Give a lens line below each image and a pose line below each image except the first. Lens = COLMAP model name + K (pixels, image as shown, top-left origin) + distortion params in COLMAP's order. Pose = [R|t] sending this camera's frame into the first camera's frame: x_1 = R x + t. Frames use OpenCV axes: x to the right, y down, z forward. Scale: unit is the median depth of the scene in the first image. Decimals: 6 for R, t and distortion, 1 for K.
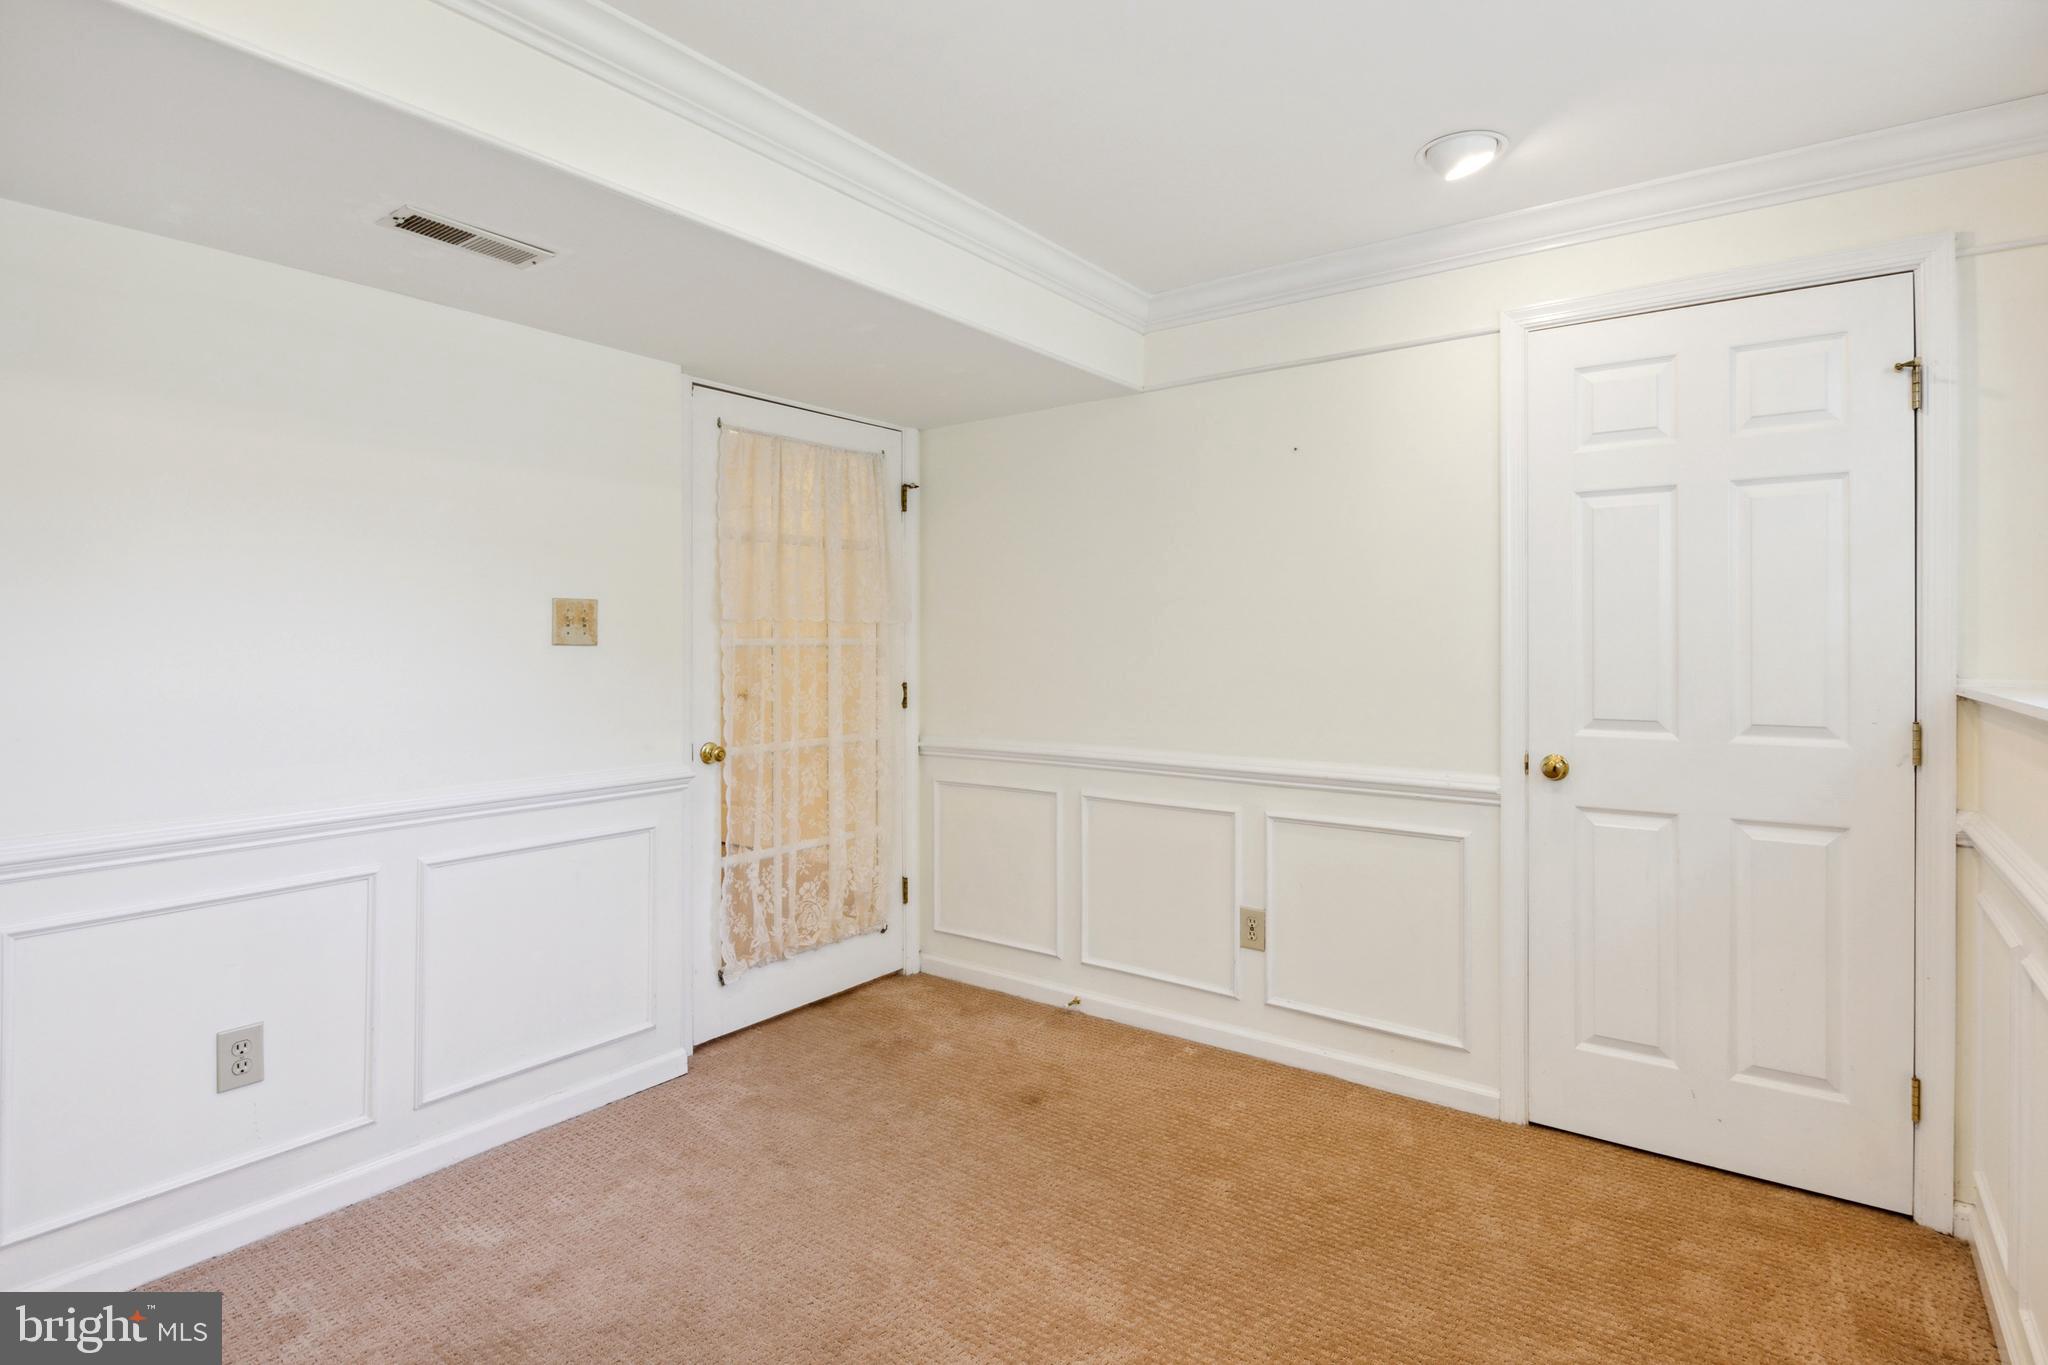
lens RADIAL K [[1033.6, 0, 1023.8], [0, 1033.6, 667.4], [0, 0, 1]] dist [-0.010189, -0.000817]
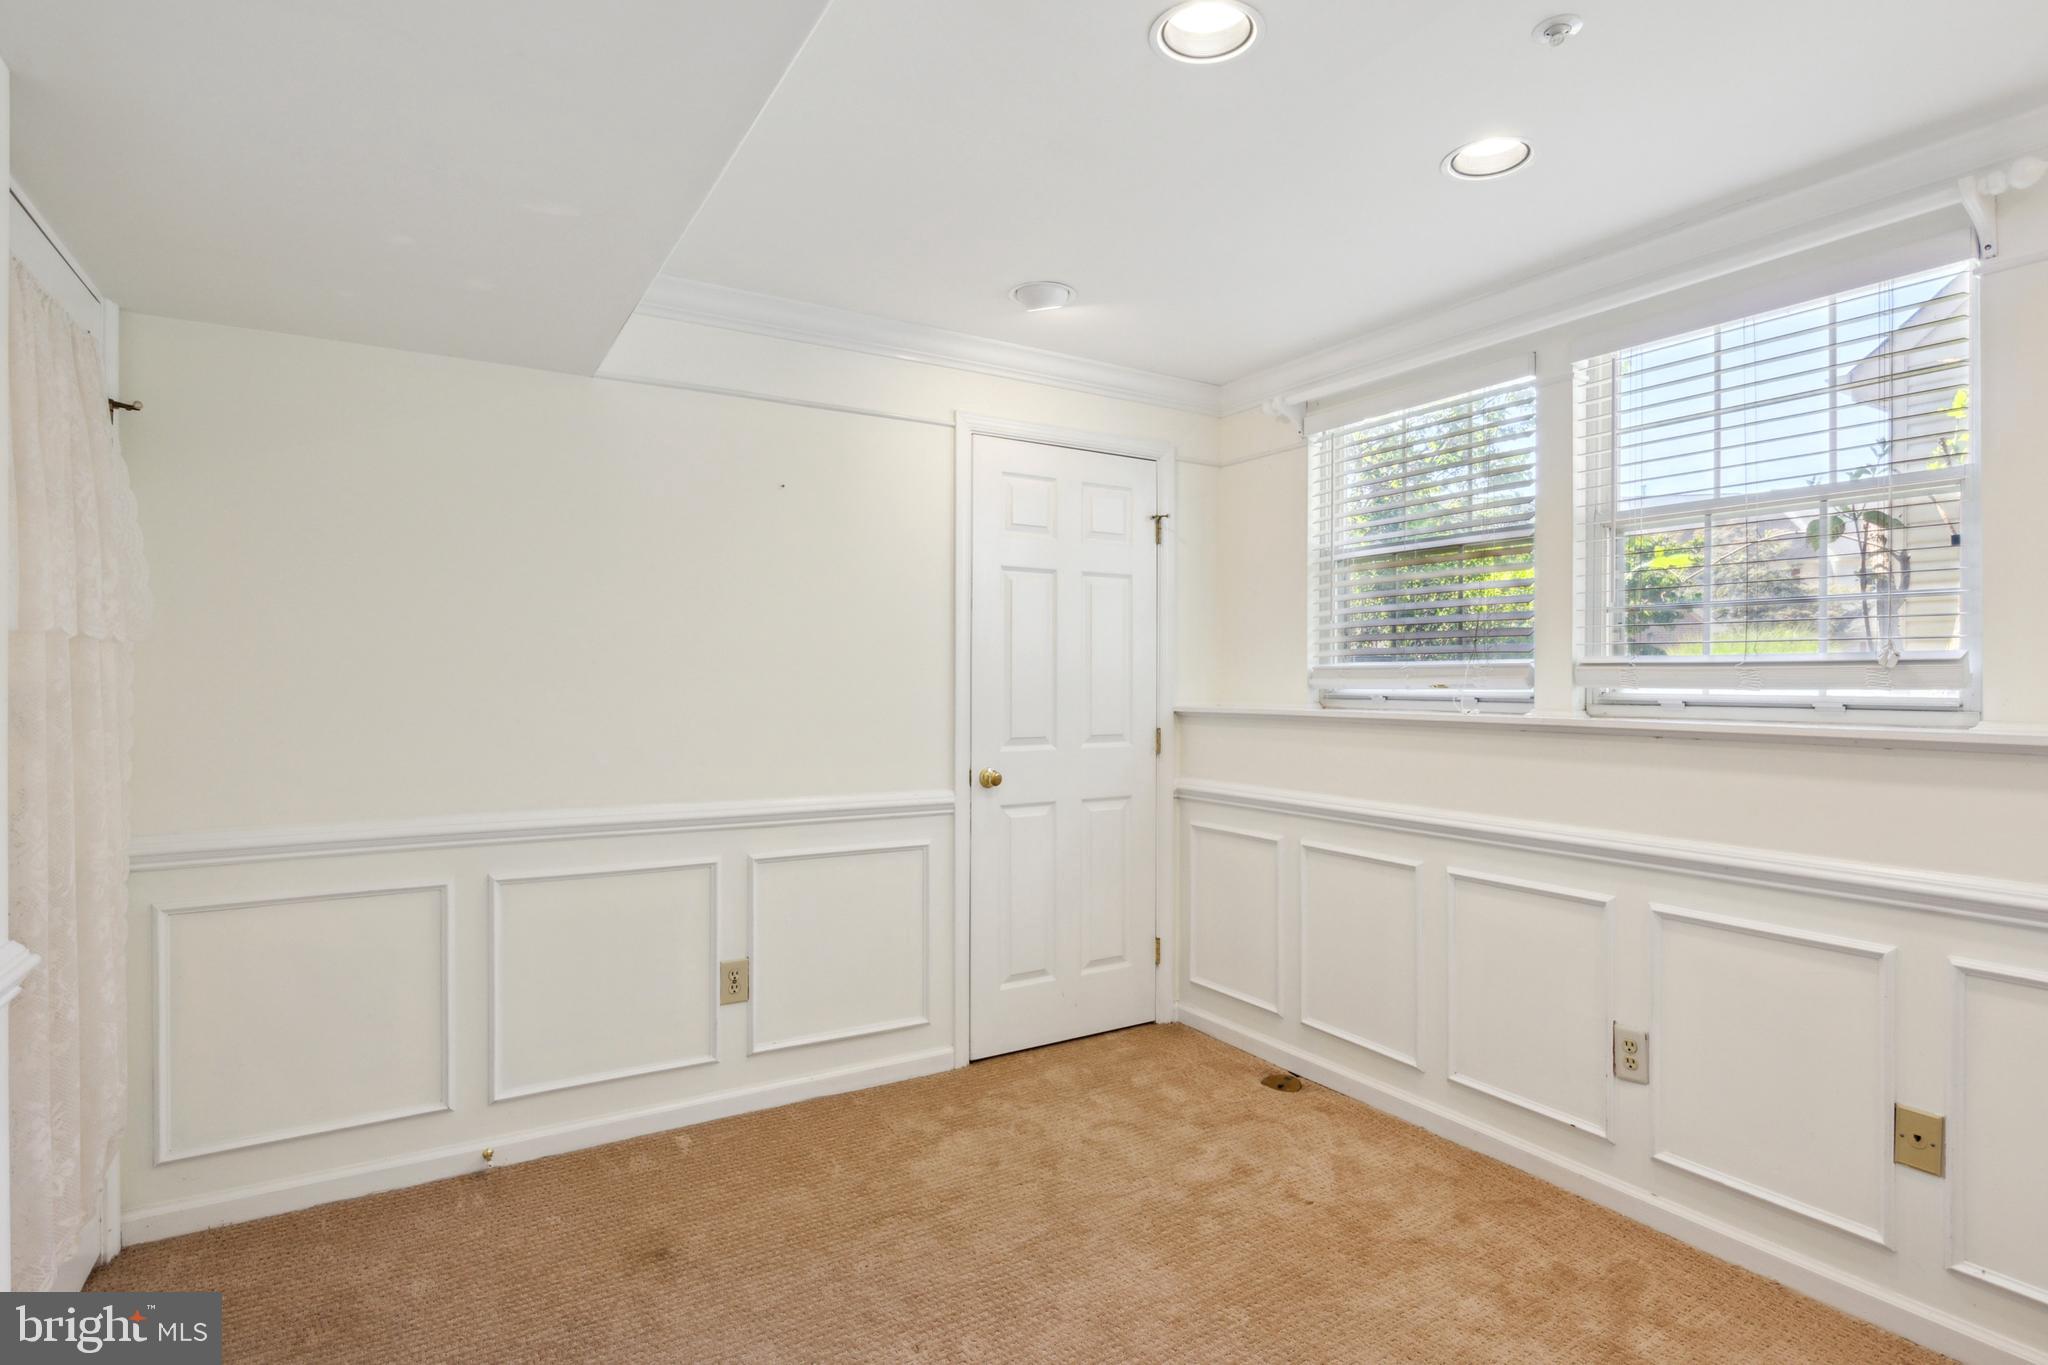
lens RADIAL K [[1033.6, 0, 1025.0], [0, 1033.6, 692.8], [0, 0, 1]] dist [-0.010189, -0.000817]
pose [[0.366990, -0.014310, 0.930115, -0.650987], [0.013392, 0.999859, 0.010099, -0.021005], [-0.930128, 0.008750, 0.367130, 0.467974]]
